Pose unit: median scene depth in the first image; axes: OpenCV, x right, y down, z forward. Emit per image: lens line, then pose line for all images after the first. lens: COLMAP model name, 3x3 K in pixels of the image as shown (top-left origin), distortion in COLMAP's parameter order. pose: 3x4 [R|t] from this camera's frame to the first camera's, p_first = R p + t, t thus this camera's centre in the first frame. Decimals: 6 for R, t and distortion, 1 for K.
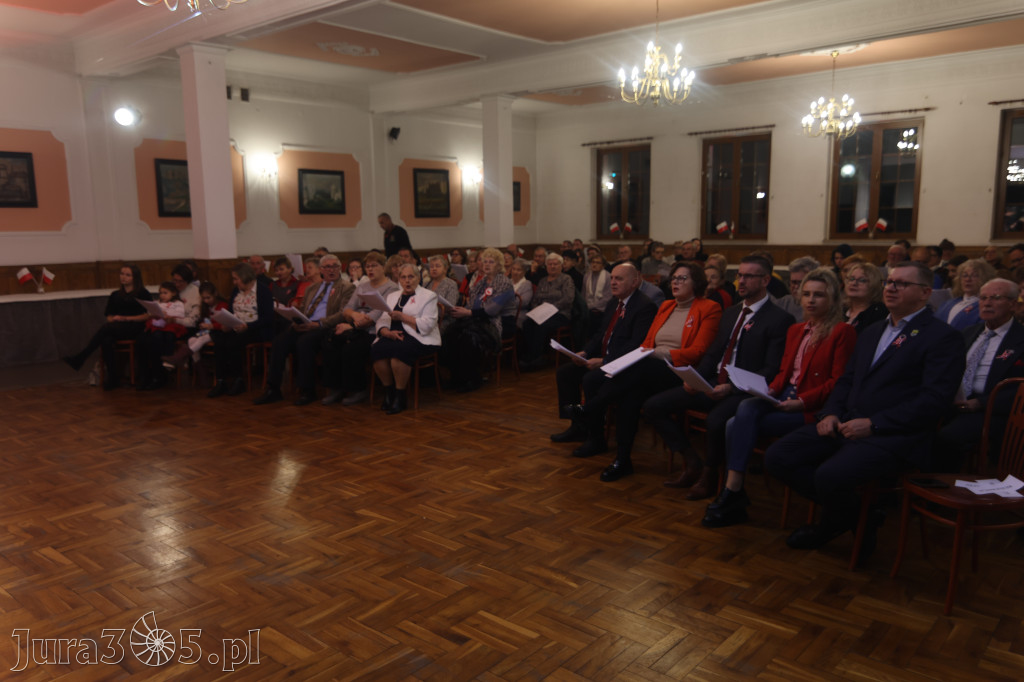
lens RADIAL K [[778.0, 0, 515.5], [0, 778.0, 341.5], [0, 0, 1]] dist [0.001413, 0.008067]
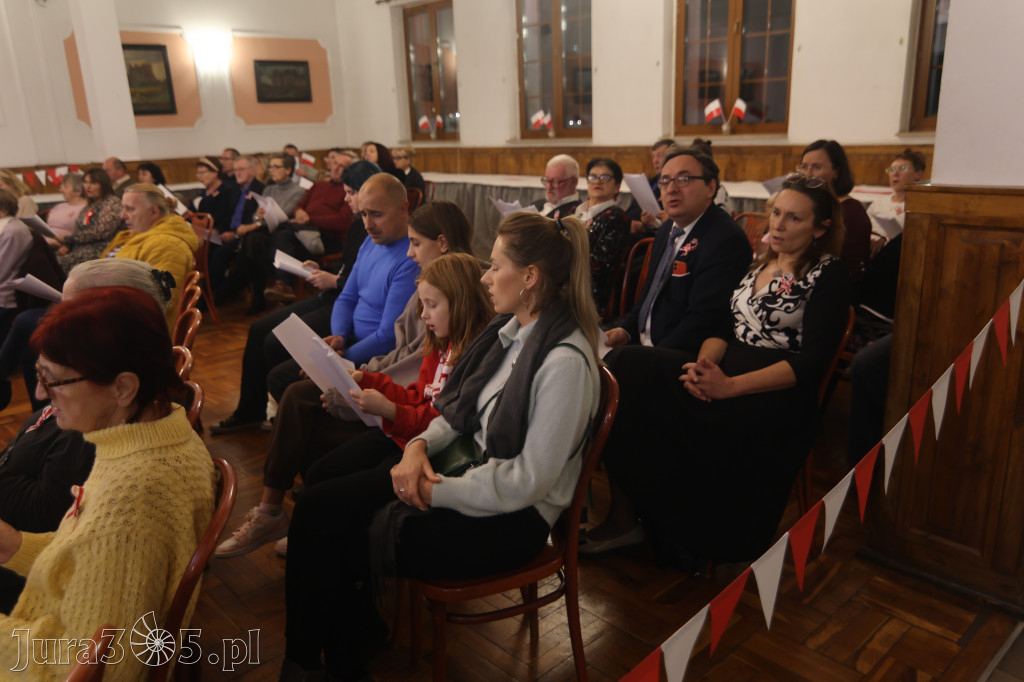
lens RADIAL K [[778.0, 0, 512.6], [0, 778.0, 345.0], [0, 0, 1]] dist [0.001413, 0.008067]
pose [[0.992908, 0.009426, -0.118508, 0.359874], [0.006841, 0.990669, 0.136117, -0.051432], [0.118685, -0.135963, 0.983579, 0.350491]]
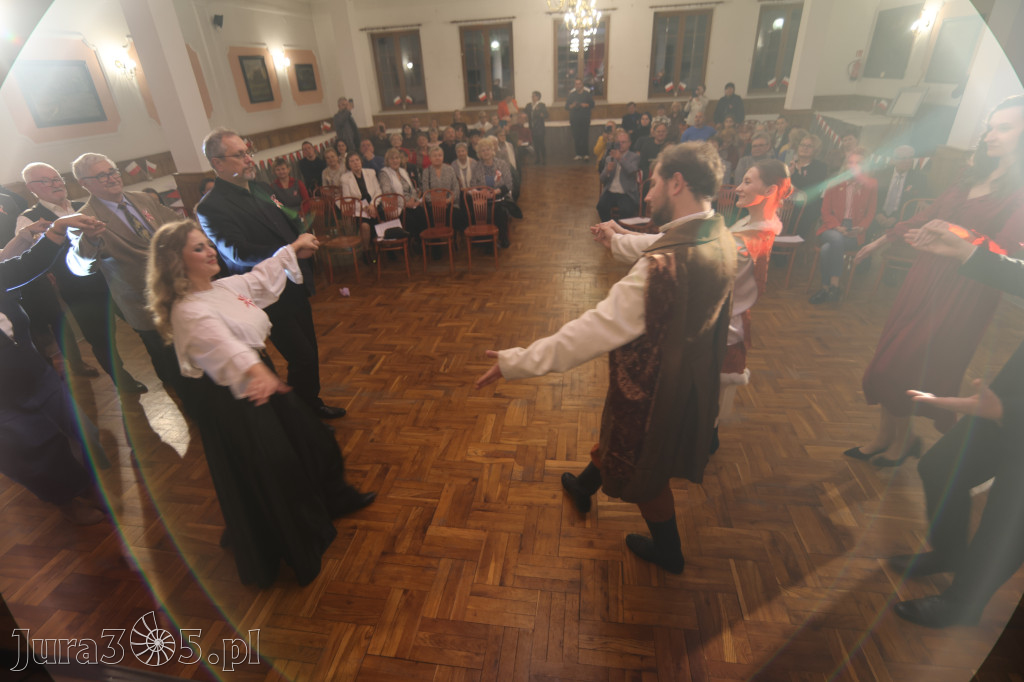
lens RADIAL K [[497.0, 0, 511.1], [0, 497.0, 344.7], [0, 0, 1]] dist [-0.017668, -0.000075]
pose [[0.843368, -0.284947, 0.455561, -0.264593], [0.116333, 0.924531, 0.362918, -0.053589], [-0.524593, -0.253076, 0.812868, 0.123398]]
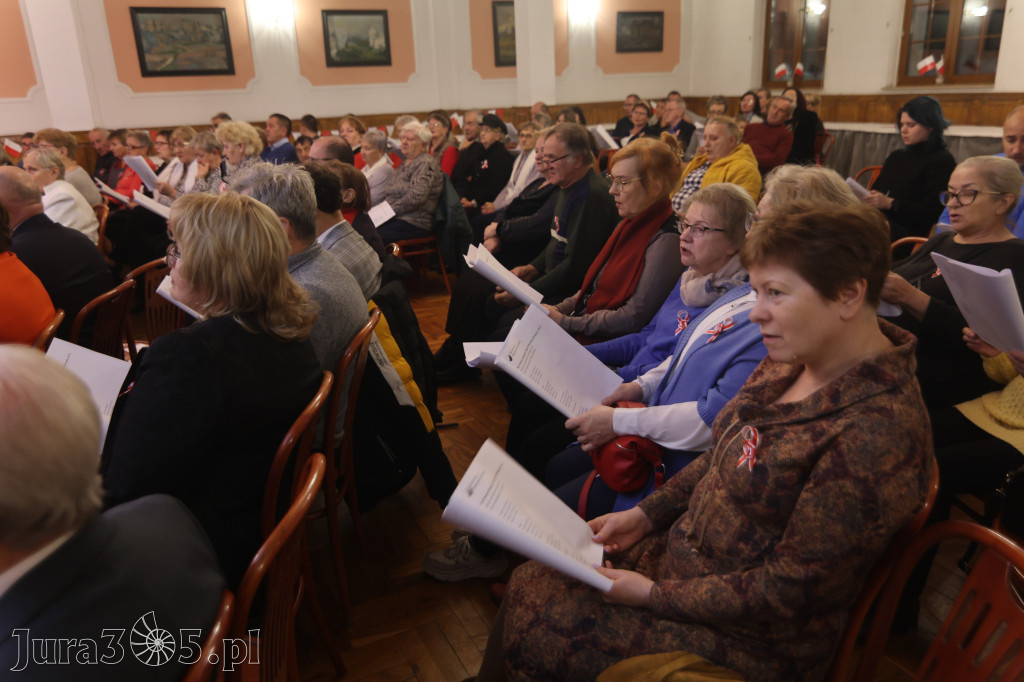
lens RADIAL K [[778.0, 0, 513.0], [0, 778.0, 346.2], [0, 0, 1]] dist [0.001413, 0.008067]
pose [[0.916426, 0.104036, -0.386446, 0.250488], [-0.029065, 0.980372, 0.195003, -0.037924], [0.399148, -0.167473, 0.901462, 0.266632]]
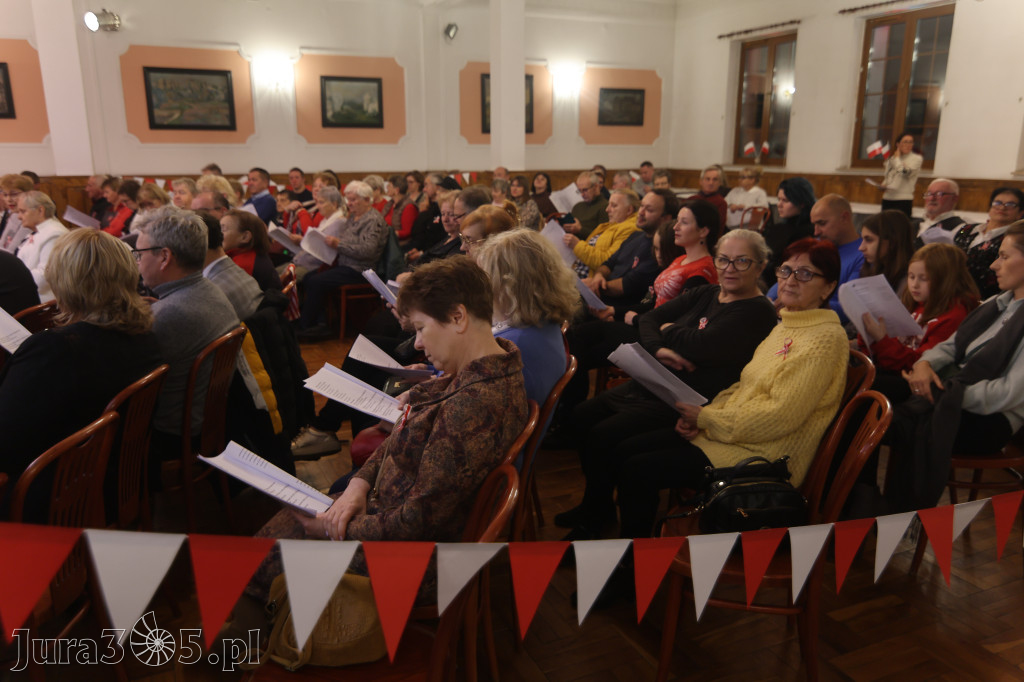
lens RADIAL K [[778.0, 0, 512.7], [0, 778.0, 343.6], [0, 0, 1]] dist [0.001413, 0.008067]
pose [[0.903980, 0.116919, -0.411279, 0.310134], [-0.073983, 0.990150, 0.118869, -0.038200], [0.421126, -0.077027, 0.903726, 0.250043]]
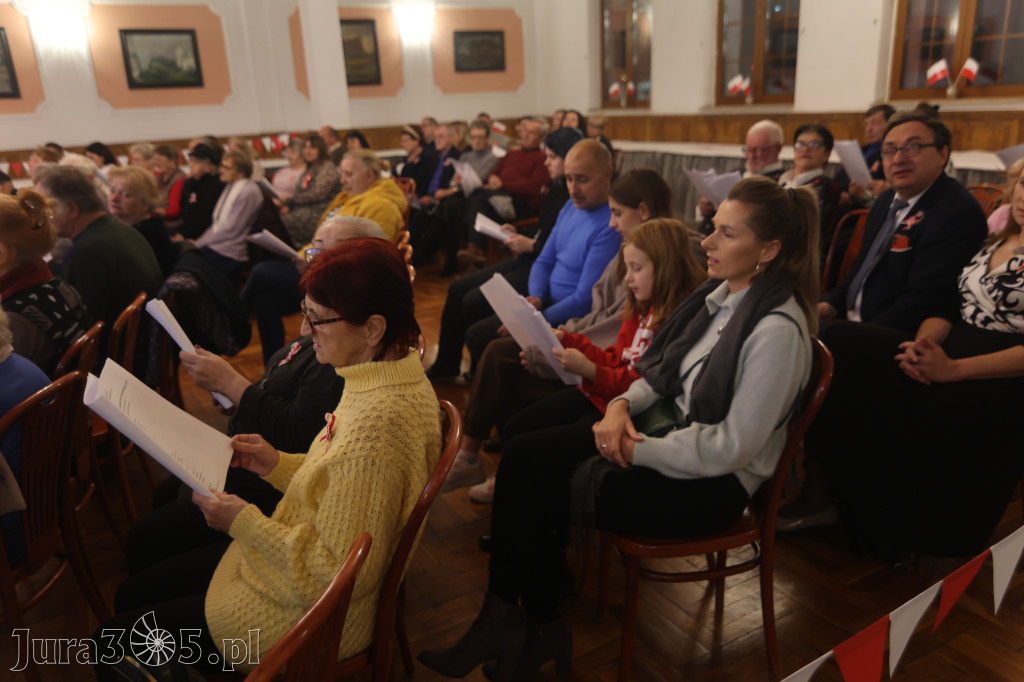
lens RADIAL K [[778.0, 0, 511.0], [0, 778.0, 344.6], [0, 0, 1]] dist [0.001413, 0.008067]
pose [[0.940612, 0.072425, -0.331668, 0.354355], [-0.014628, 0.984717, 0.173545, -0.050162], [0.339168, -0.158387, 0.927296, 0.345289]]
